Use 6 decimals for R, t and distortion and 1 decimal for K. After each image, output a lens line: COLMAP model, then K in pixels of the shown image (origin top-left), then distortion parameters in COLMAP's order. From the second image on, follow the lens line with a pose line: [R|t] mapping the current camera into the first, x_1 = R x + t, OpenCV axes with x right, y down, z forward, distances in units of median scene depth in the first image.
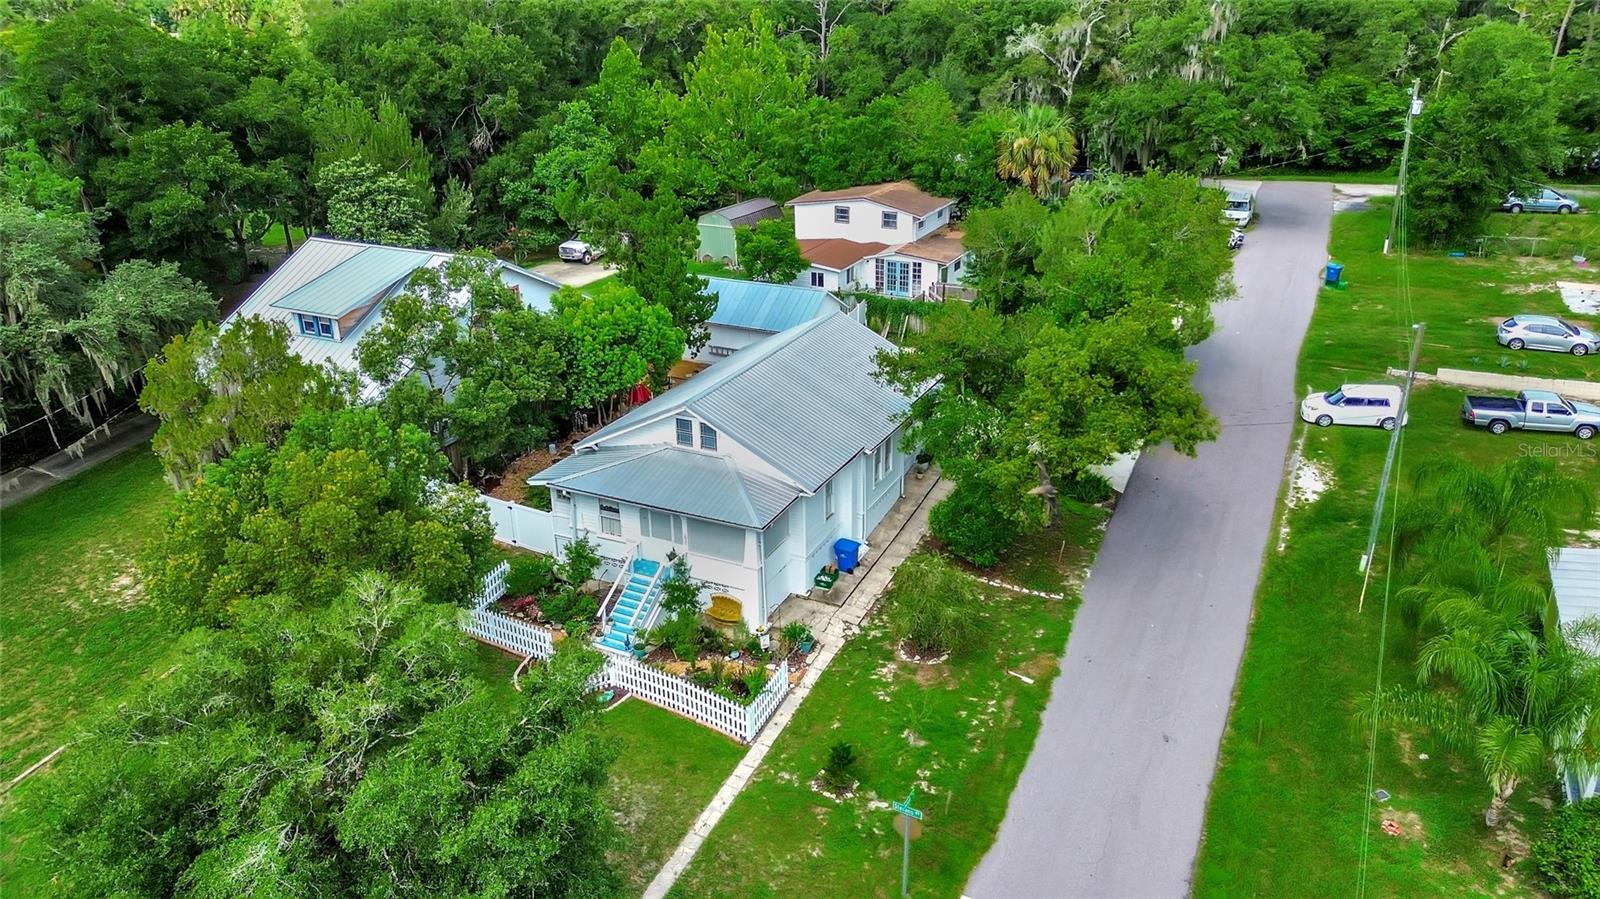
lens RADIAL K [[1150.2, 0, 800.0], [0, 1150.2, 449.5], [0, 0, 1]] dist [0.082847, -0.100985]
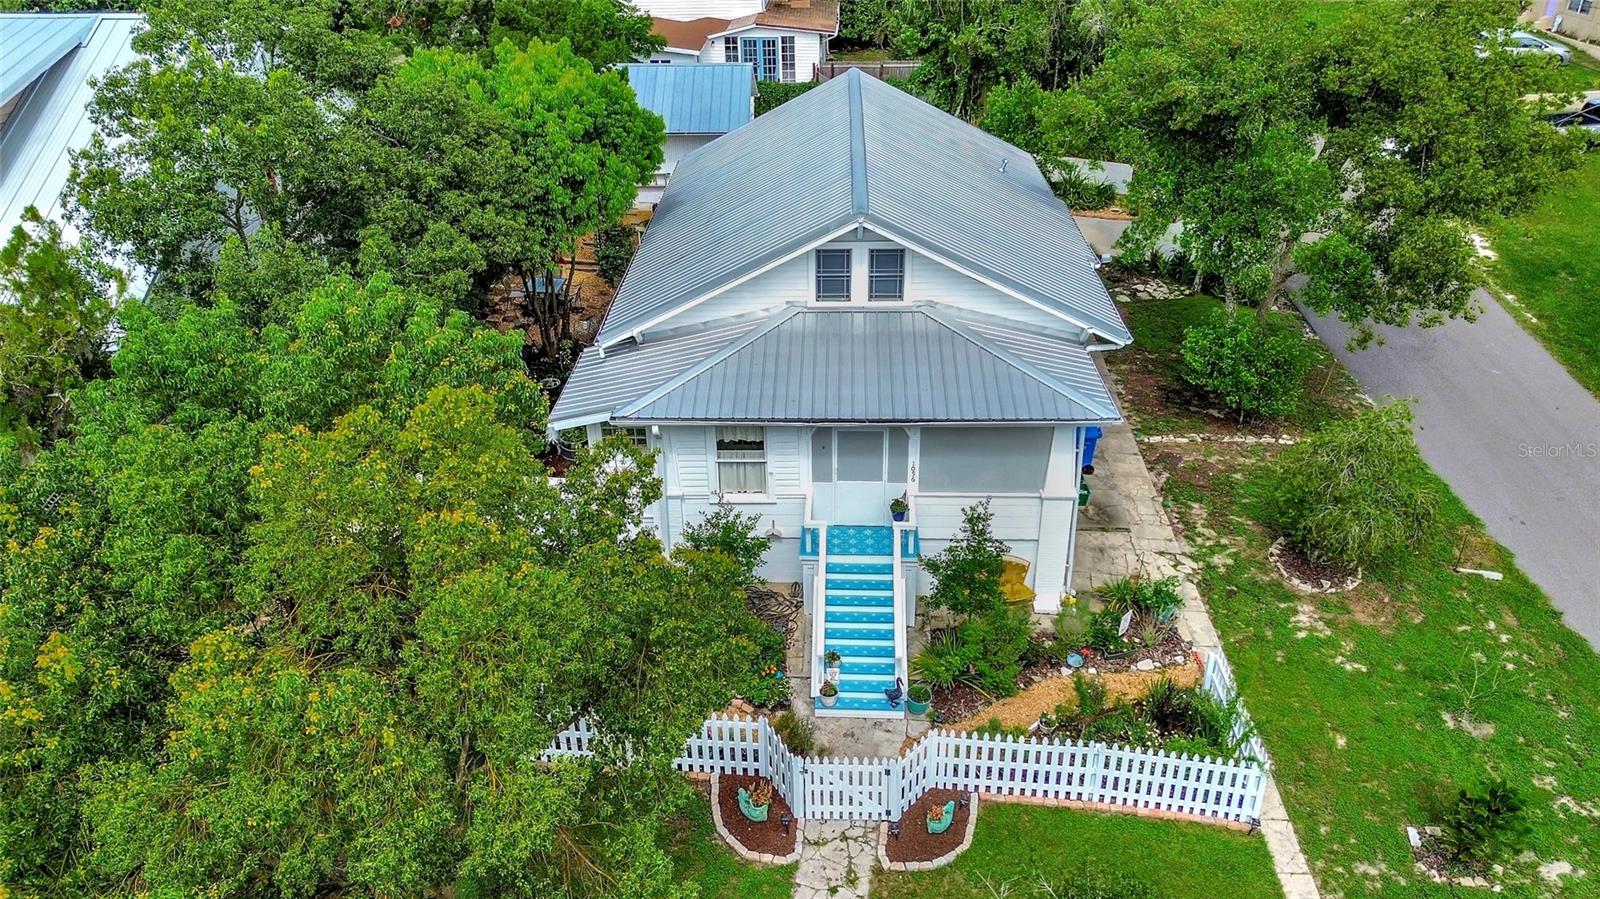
lens RADIAL K [[1150.2, 0, 800.0], [0, 1150.2, 449.5], [0, 0, 1]] dist [0.082847, -0.100985]
pose [[0.908026, -0.199893, 0.368146, -0.268787], [0.163465, 0.978215, 0.127961, -0.005440], [-0.385705, -0.056013, 0.920920, 0.429730]]
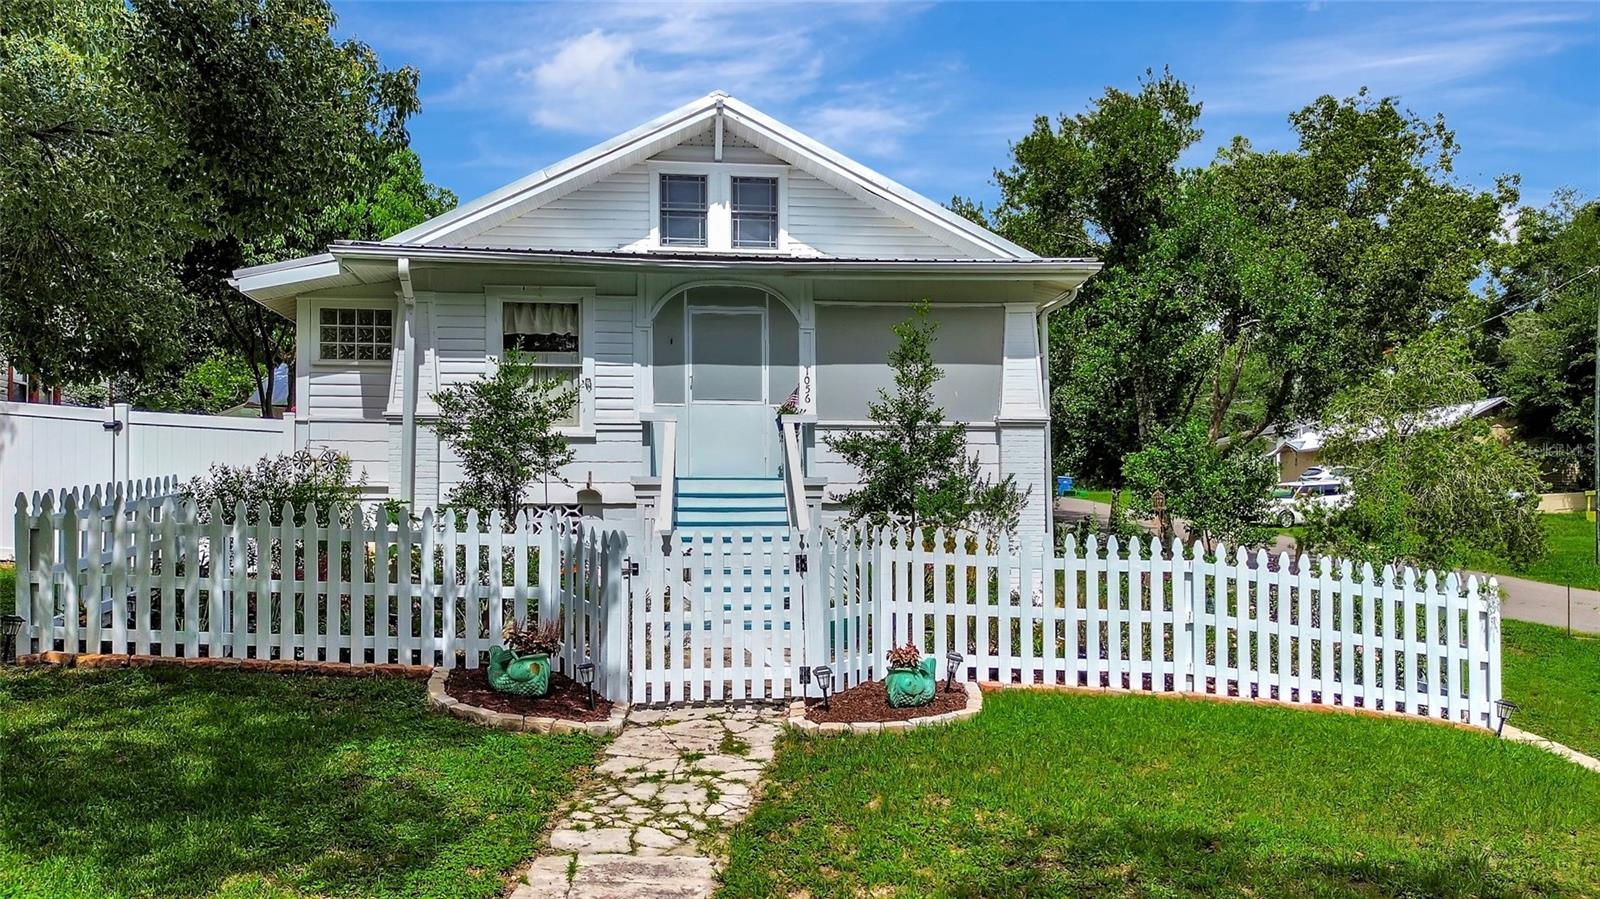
lens RADIAL K [[1167.1, 0, 801.5], [0, 1167.1, 523.8], [0, 0, 1]] dist [0.055846, -0.057831]
pose [[0.844016, 0.027954, 0.535589, -0.229576], [0.198327, 0.911583, -0.360114, 0.192797], [-0.498301, 0.410164, 0.763847, 0.597750]]
